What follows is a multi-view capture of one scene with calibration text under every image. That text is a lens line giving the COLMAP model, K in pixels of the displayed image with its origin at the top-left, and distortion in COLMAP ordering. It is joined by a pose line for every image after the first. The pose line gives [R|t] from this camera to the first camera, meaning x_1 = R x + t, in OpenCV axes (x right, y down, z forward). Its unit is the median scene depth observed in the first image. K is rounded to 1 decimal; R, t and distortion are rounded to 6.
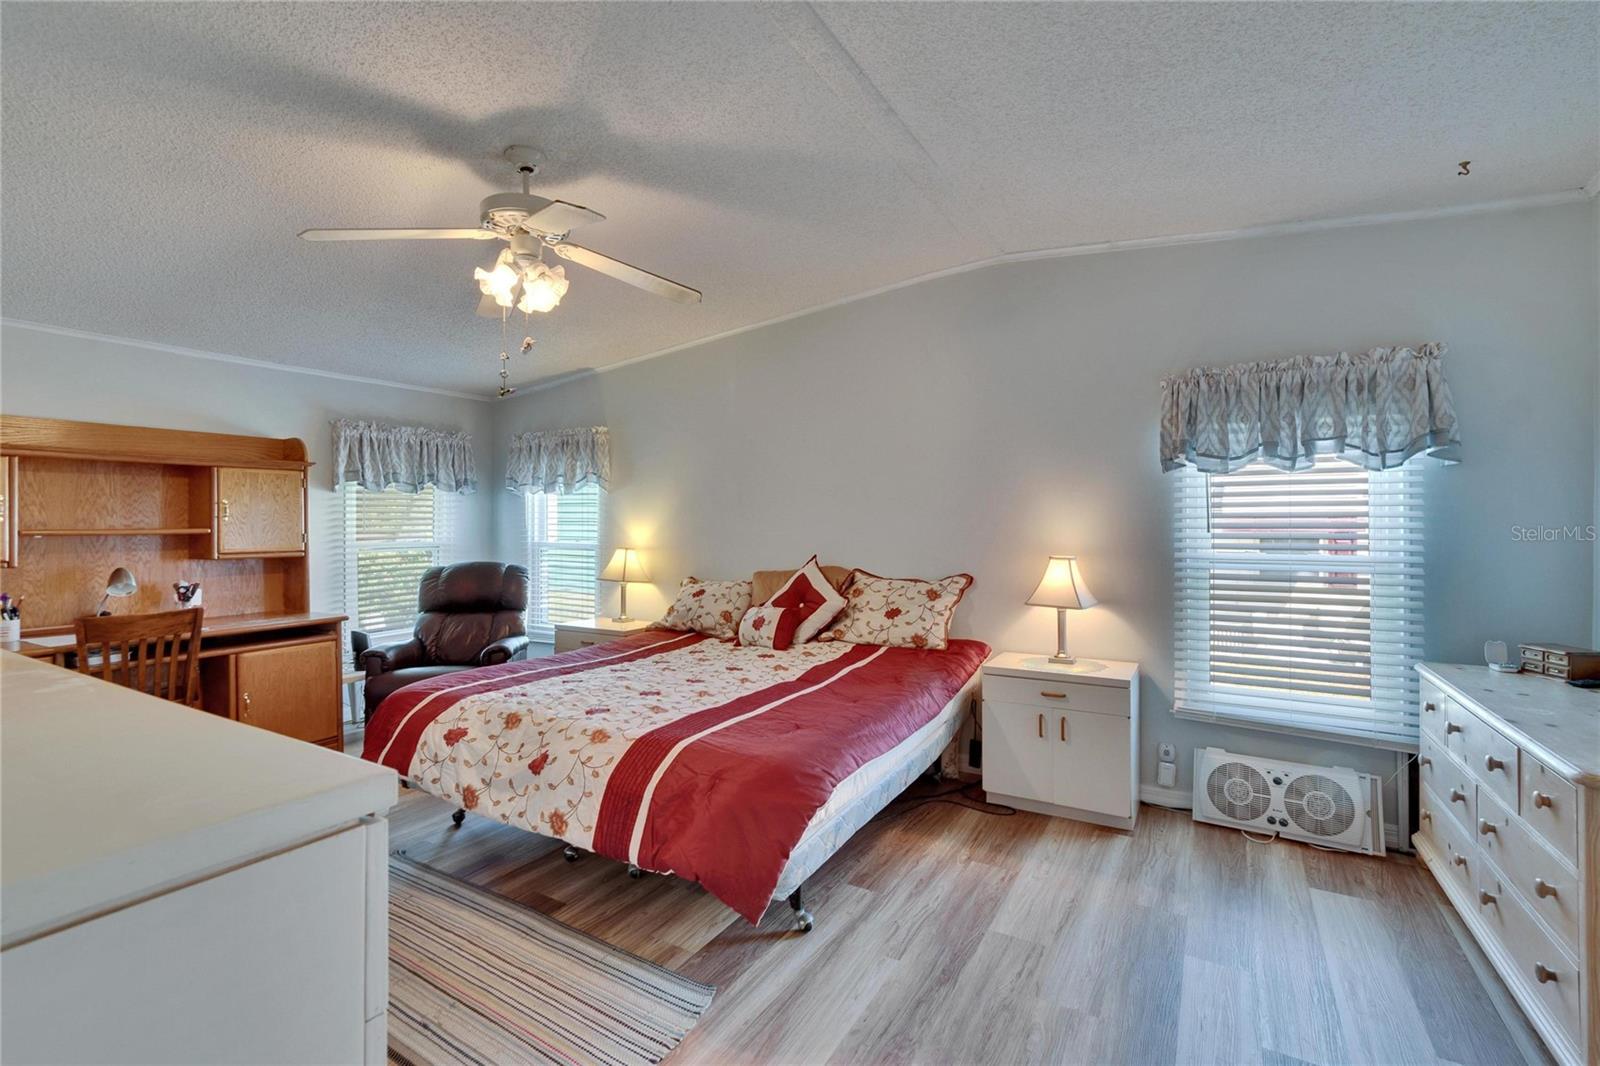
lens RADIAL K [[709.7, 0, 800.3], [0, 709.7, 519.5], [0, 0, 1]] dist [-0.003236, 0.000474]
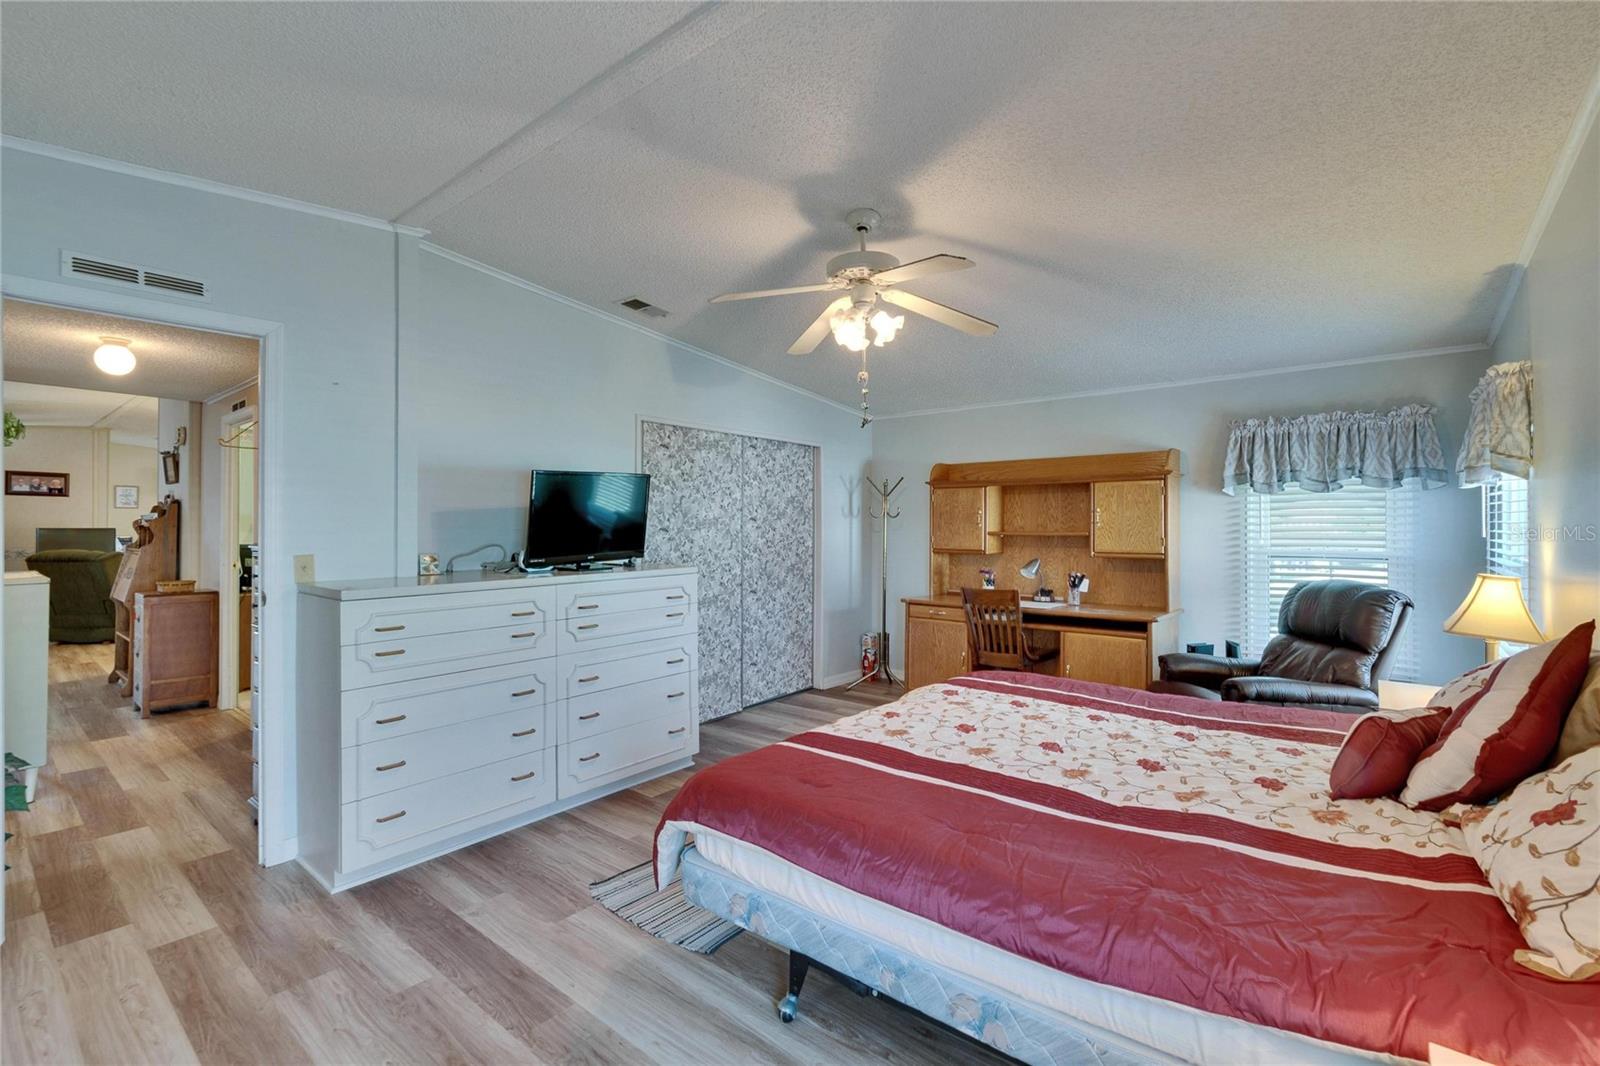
lens RADIAL K [[709.7, 0, 800.3], [0, 709.7, 519.5], [0, 0, 1]] dist [-0.003236, 0.000474]
pose [[-0.150702, -0.003542, -0.988573, 0.763763], [0.006649, 0.999967, -0.004596, -0.010111], [0.988557, -0.007266, -0.150673, 1.040705]]
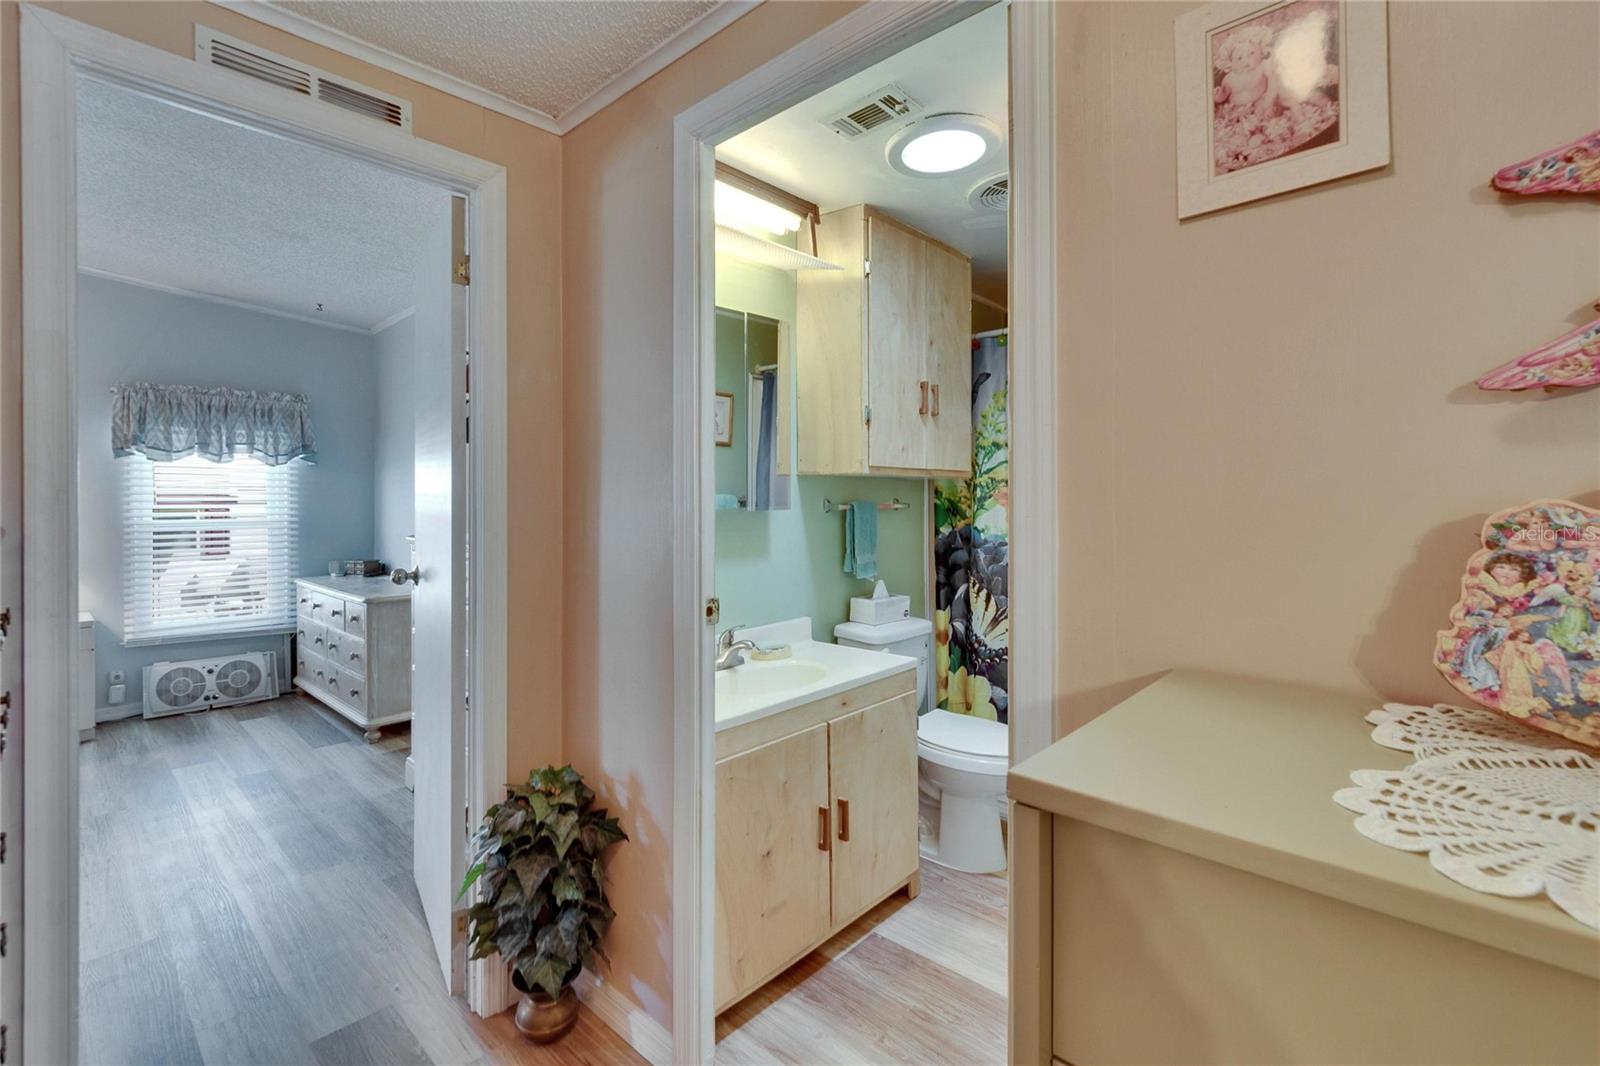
lens RADIAL K [[711.8, 0, 789.9], [0, 711.8, 504.7], [0, 0, 1]] dist [-0.004270, -0.000345]
pose [[0.215635, -0.010005, 0.976423, -0.510032], [-0.005107, 0.999922, 0.011374, -0.003585], [-0.976461, -0.007440, 0.215567, -0.501861]]
